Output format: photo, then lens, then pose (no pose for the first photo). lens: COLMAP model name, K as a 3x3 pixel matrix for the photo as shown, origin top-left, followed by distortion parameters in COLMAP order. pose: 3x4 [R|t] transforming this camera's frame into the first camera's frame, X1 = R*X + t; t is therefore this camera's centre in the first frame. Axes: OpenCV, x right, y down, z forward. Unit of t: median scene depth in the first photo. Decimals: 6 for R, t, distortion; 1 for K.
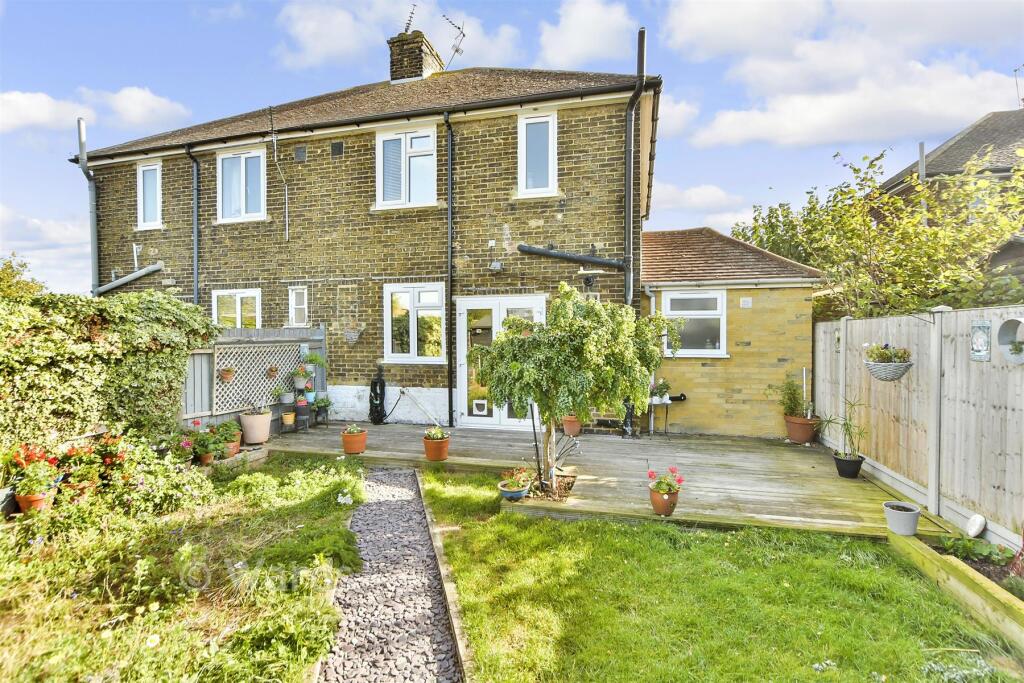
lens RADIAL K [[480.7, 0, 513.5], [0, 480.7, 344.2], [0, 0, 1]] dist [-0.018652, 0.005433]
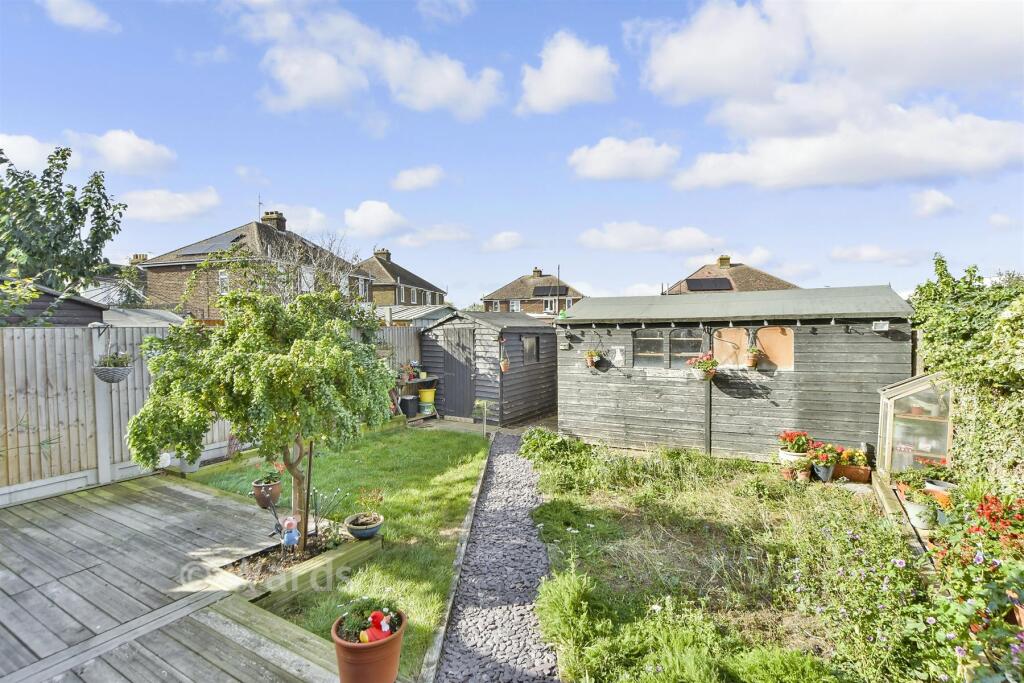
lens RADIAL K [[480.7, 0, 513.5], [0, 480.7, 344.2], [0, 0, 1]] dist [-0.018652, 0.005433]
pose [[-0.960866, 0.003837, 0.276987, -0.535521], [0.017814, 0.998690, 0.047963, -0.060346], [-0.276440, 0.051020, -0.959676, 1.884531]]
